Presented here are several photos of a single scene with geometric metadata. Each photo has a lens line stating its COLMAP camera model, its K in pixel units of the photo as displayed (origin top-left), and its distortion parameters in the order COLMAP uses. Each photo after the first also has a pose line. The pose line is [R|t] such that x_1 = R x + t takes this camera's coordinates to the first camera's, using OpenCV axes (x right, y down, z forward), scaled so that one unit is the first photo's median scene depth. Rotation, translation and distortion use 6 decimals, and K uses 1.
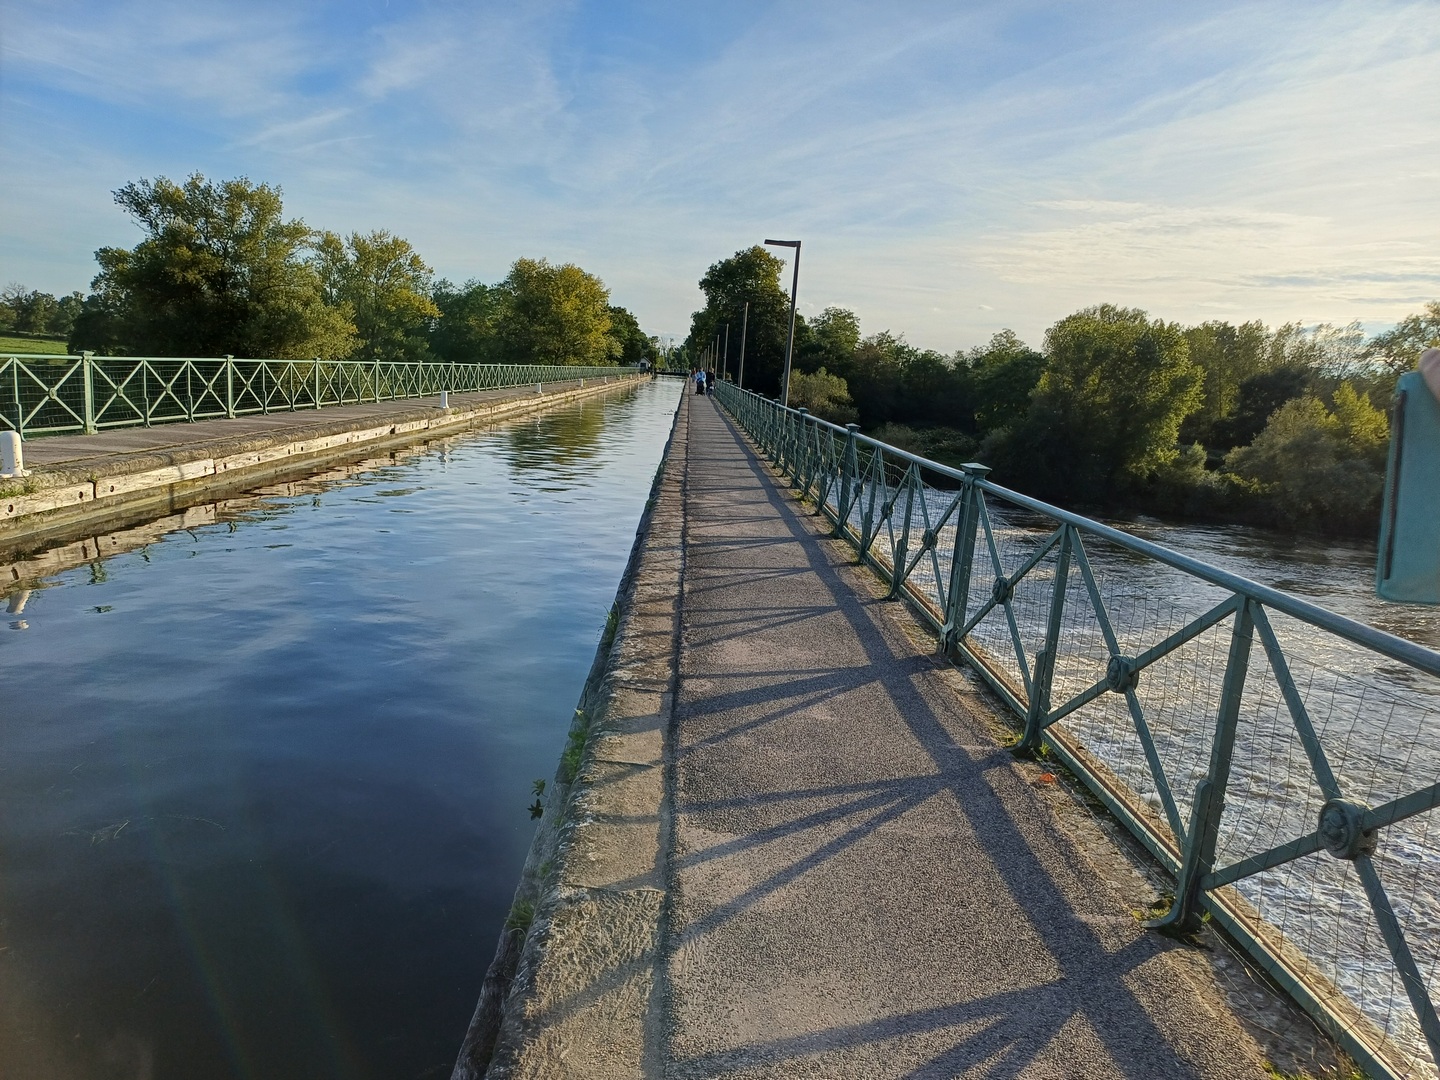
lens RADIAL K [[1022.4, 0, 720.0], [0, 1022.4, 540.0], [0, 0, 1]] dist [0.038388, 0.000729]
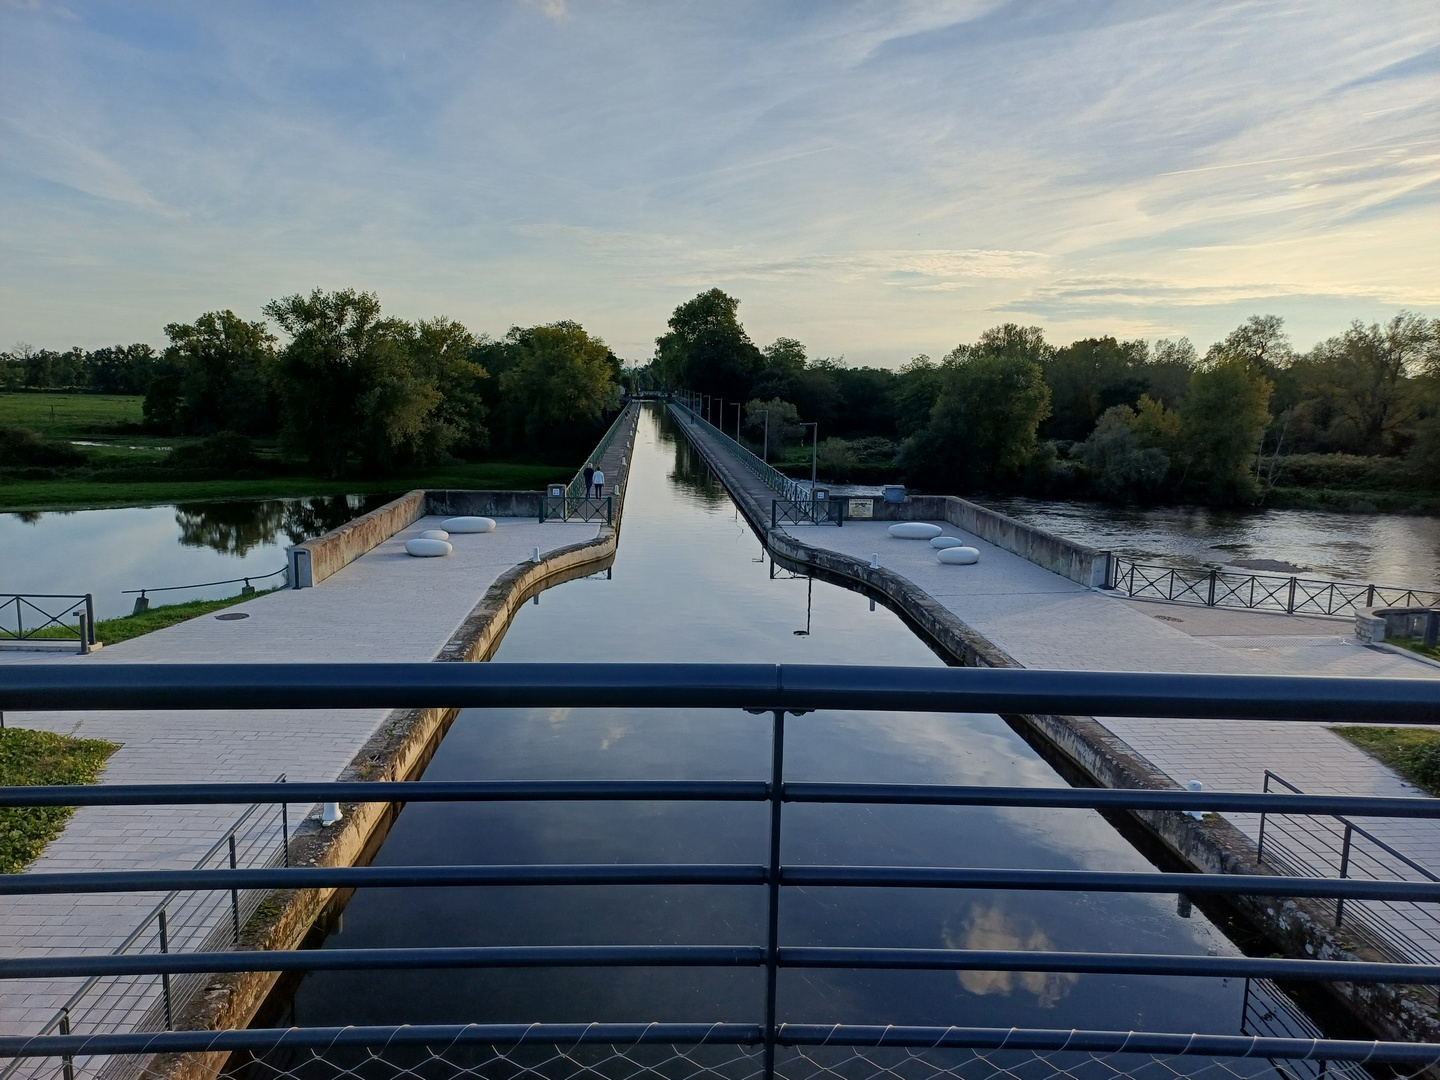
lens RADIAL K [[1022.4, 0, 720.0], [0, 1022.4, 540.0], [0, 0, 1]] dist [0.038388, 0.000729]
pose [[0.997711, -0.058720, 0.033527, -0.021956], [0.058975, 0.998237, -0.006639, 0.014715], [-0.033078, 0.008601, 0.999416, -0.254233]]
